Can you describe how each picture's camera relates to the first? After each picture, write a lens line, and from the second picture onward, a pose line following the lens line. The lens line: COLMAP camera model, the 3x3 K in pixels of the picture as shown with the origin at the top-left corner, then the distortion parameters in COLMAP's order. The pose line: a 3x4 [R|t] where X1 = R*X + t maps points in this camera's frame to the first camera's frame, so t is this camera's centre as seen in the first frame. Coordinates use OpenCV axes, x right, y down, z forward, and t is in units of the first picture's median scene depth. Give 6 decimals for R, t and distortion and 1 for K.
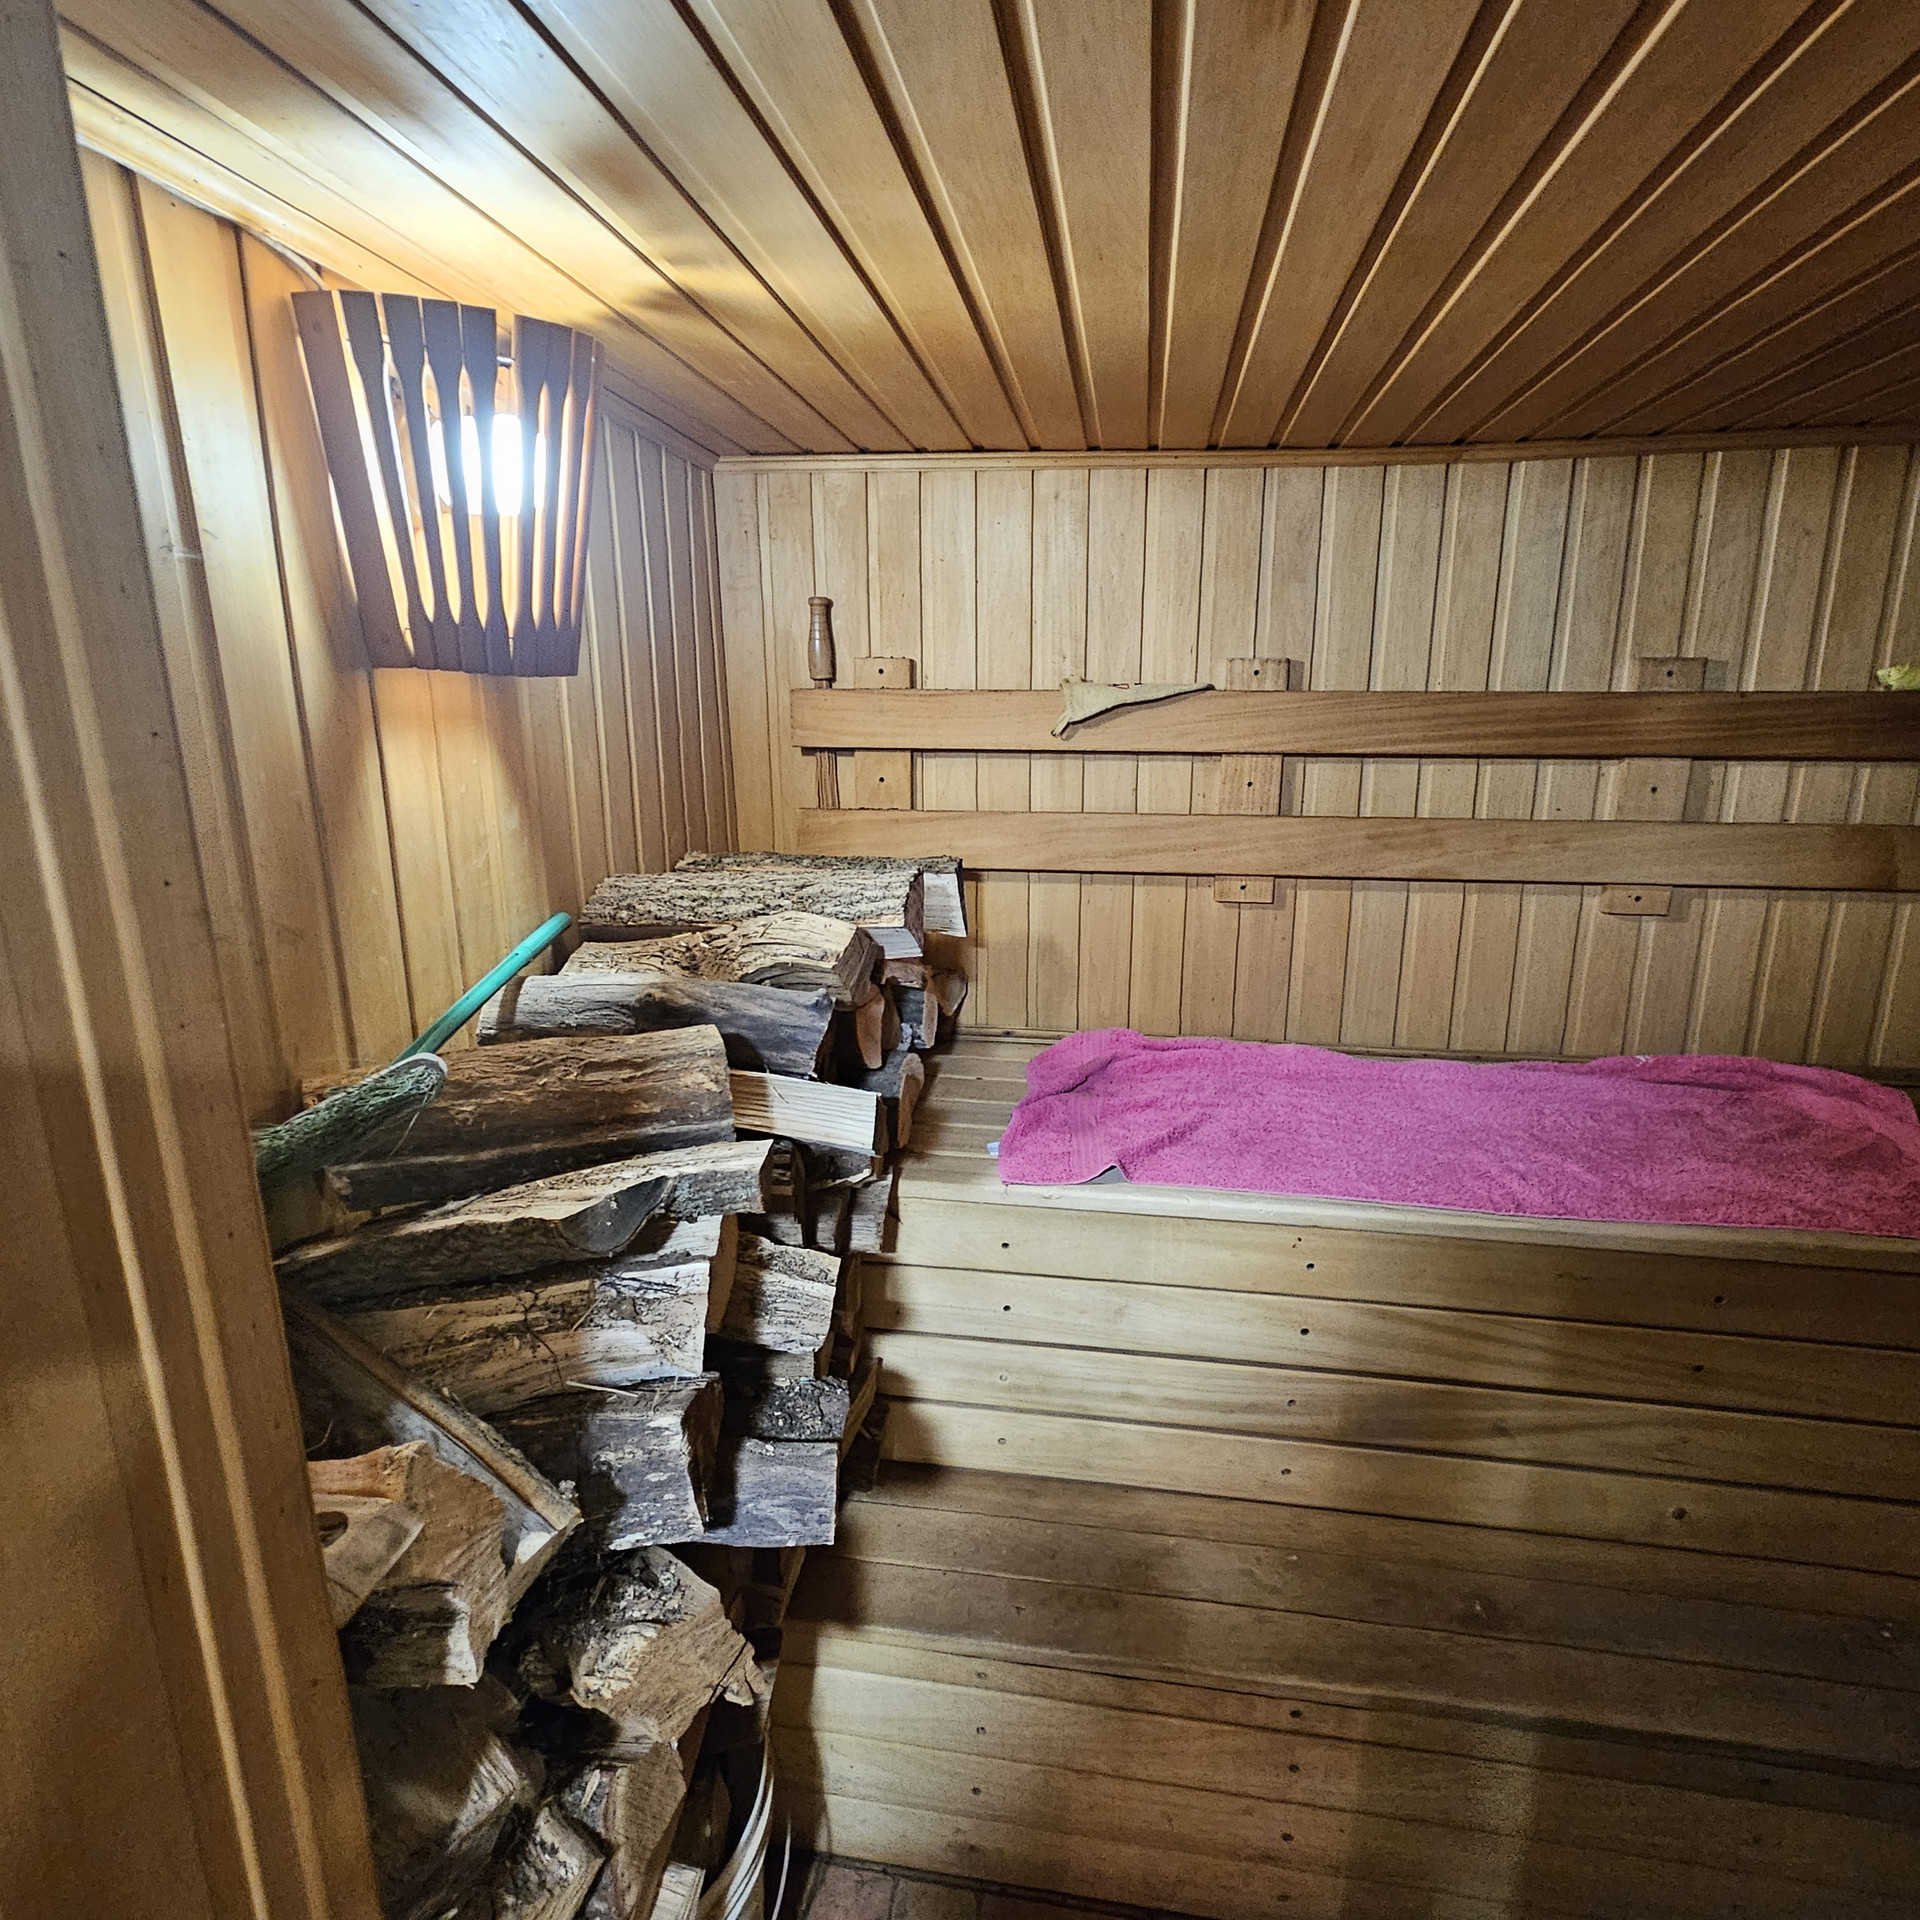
lens RADIAL K [[1048.8, 0, 966.7], [0, 1048.8, 956.8], [0, 0, 1]] dist [0.000431, -0.000067]
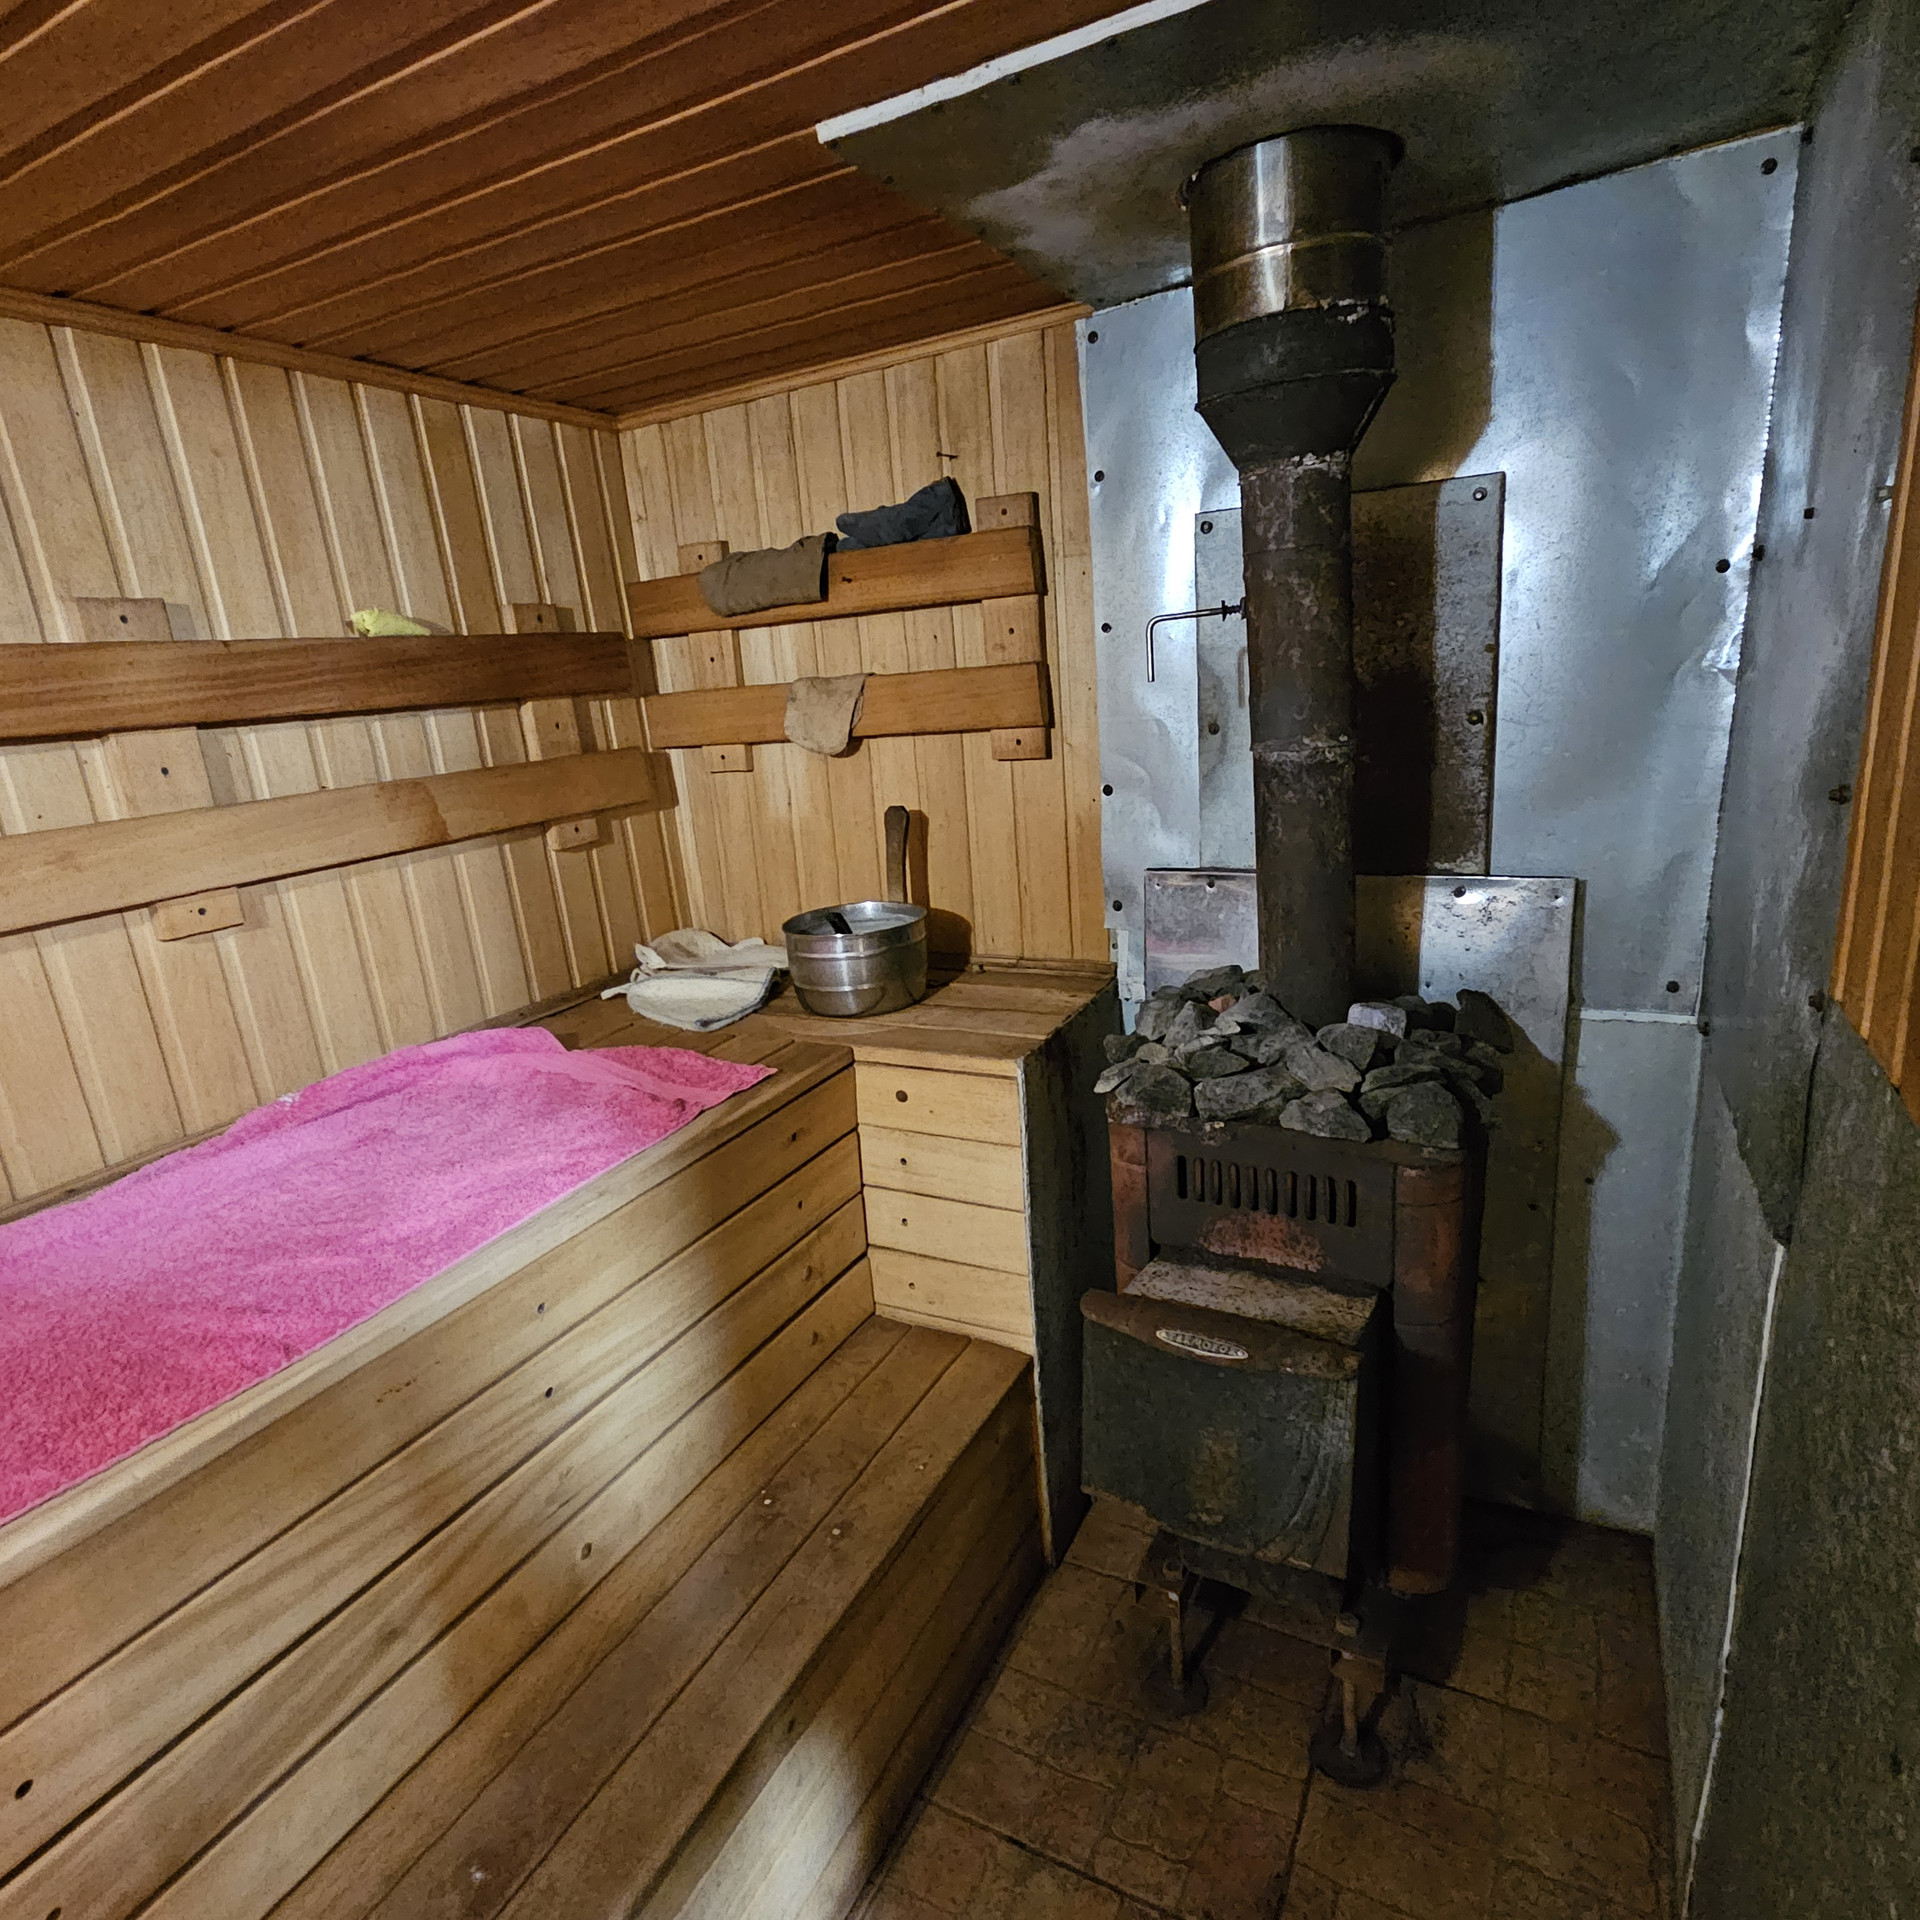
lens RADIAL K [[1117.9, 0, 967.5], [0, 1117.9, 968.4], [0, 0, 1]] dist [-0.002585, -0.000903]
pose [[0.284684, -0.270938, 0.919537, 0.033477], [0.292851, 0.937952, 0.185698, -0.003891], [-0.912794, 0.216422, 0.346364, 0.219840]]
